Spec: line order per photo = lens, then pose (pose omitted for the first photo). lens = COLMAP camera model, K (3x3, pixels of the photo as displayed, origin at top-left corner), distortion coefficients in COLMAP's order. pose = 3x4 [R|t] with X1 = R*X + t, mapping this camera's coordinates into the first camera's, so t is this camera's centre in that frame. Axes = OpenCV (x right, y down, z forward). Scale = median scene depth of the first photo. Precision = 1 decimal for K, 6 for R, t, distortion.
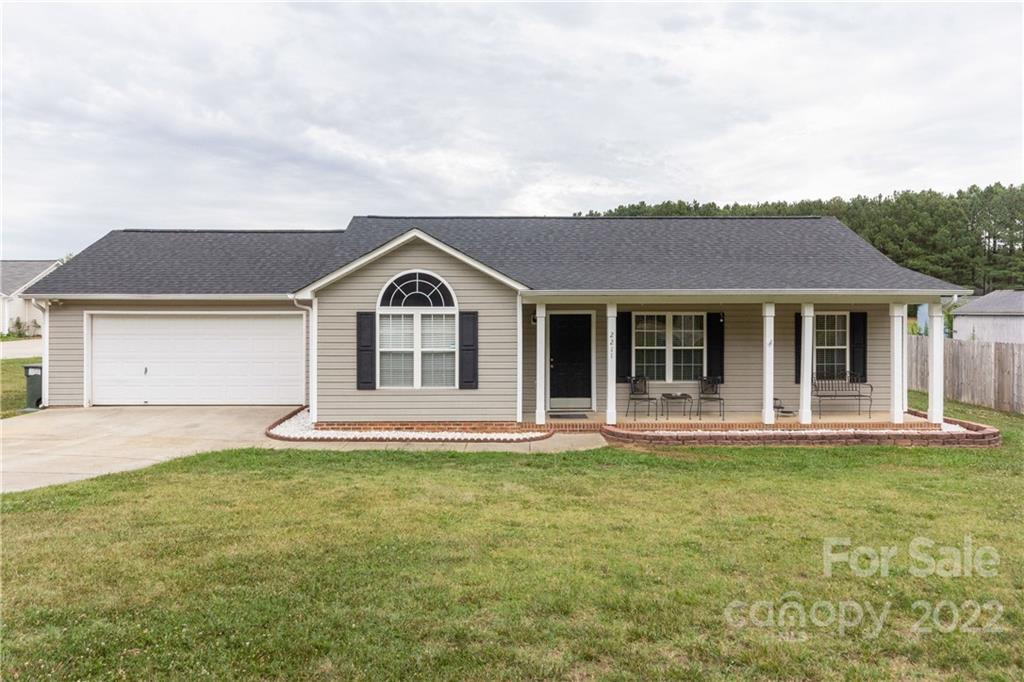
lens RADIAL K [[707.9, 0, 512.4], [0, 707.9, 320.8], [0, 0, 1]] dist [0.000346, -0.001440]
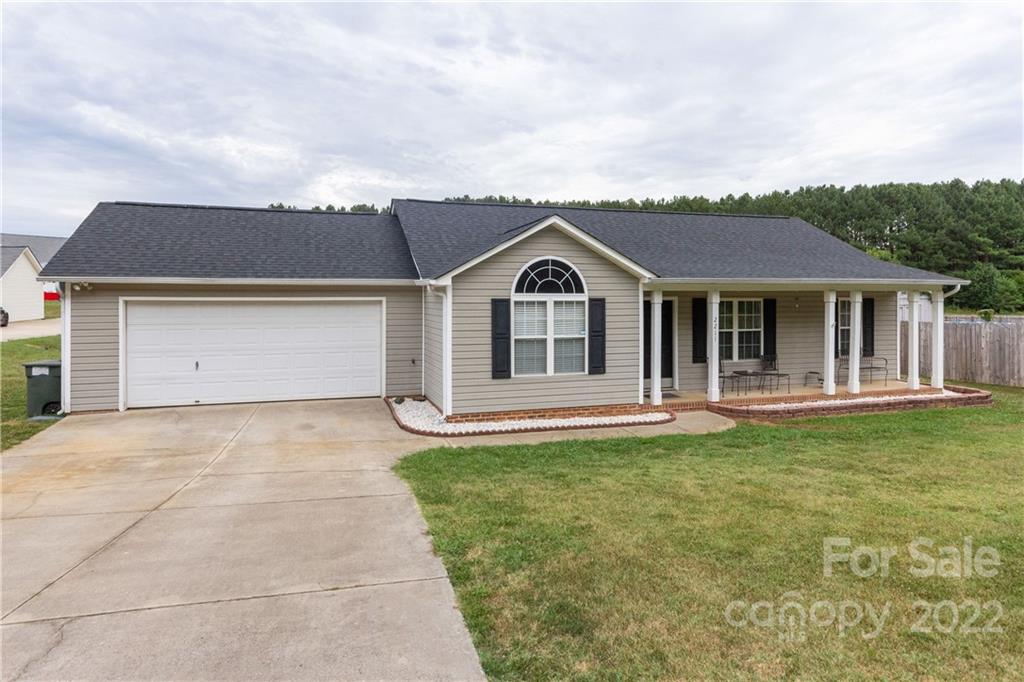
lens RADIAL K [[644.3, 0, 514.6], [0, 644.3, 298.7], [0, 0, 1]] dist [0.002486, 0.000269]
pose [[0.954447, -0.001216, 0.298377, -0.451610], [0.002800, 0.999984, -0.004880, -0.008166], [-0.298366, 0.005493, 0.954436, 0.147685]]
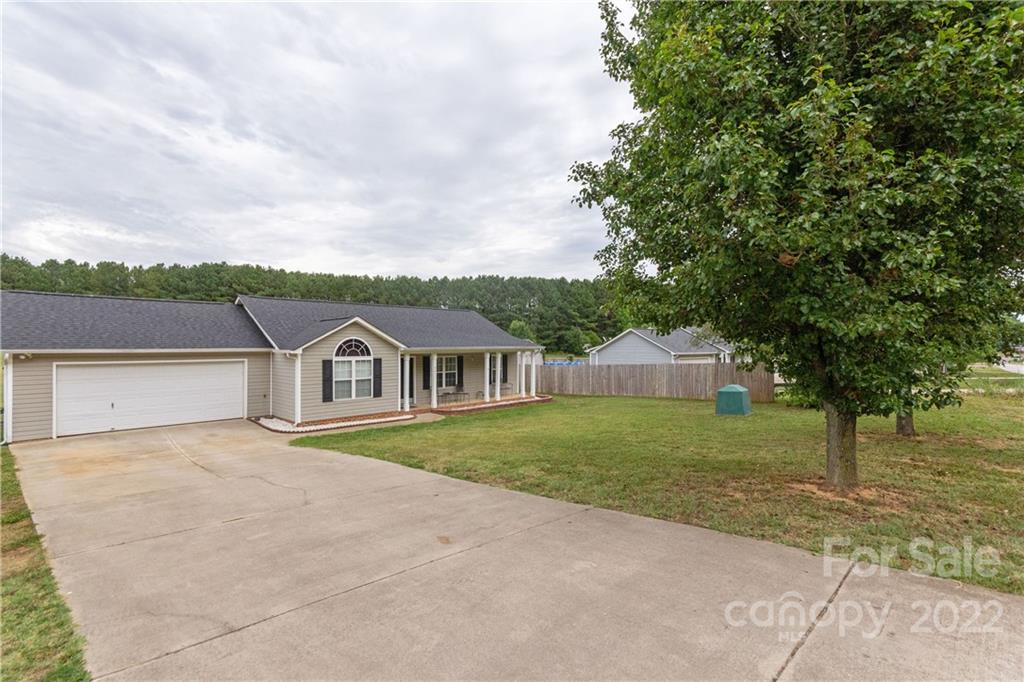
lens RADIAL K [[479.8, 0, 518.5], [0, 479.8, 338.5], [0, 0, 1]] dist [-0.009948, 0.011954]
pose [[0.696283, 0.008076, 0.717722, -0.754968], [0.006668, 0.999821, -0.017720, -0.042326], [-0.717736, 0.017124, 0.696105, -0.228570]]
